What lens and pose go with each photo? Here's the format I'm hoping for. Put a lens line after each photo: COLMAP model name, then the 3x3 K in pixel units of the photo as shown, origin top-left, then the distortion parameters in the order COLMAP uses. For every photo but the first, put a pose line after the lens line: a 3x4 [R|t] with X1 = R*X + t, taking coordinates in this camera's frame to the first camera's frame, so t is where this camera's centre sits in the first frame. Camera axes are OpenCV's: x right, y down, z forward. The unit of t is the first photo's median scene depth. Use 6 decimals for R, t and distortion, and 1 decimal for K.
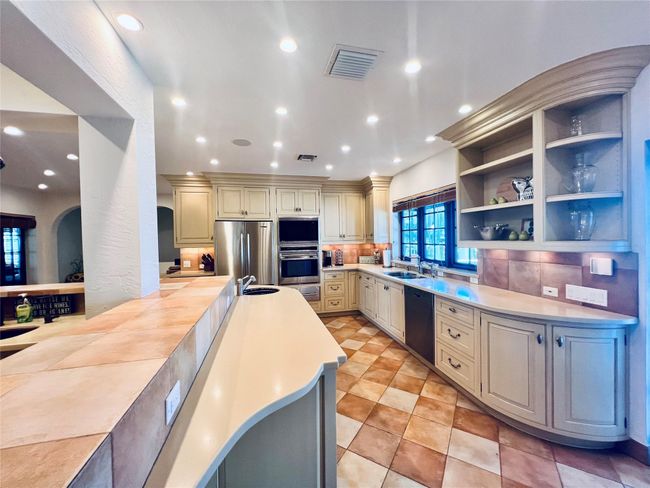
lens RADIAL K [[261.3, 0, 325.0], [0, 261.3, 244.0], [0, 0, 1]] dist [-0.000447, 0.000170]
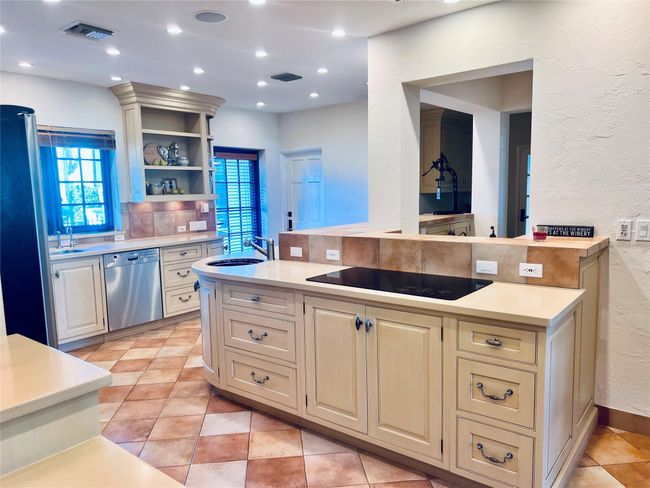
lens RADIAL K [[488.9, 0, 322.5], [0, 488.9, 247.9], [0, 0, 1]] dist [0.071541, -0.081519]
pose [[-0.609262, -0.062158, 0.790529, -1.775940], [0.051416, 0.991729, 0.117604, 0.000161], [-0.791300, 0.112297, -0.601027, 1.981626]]
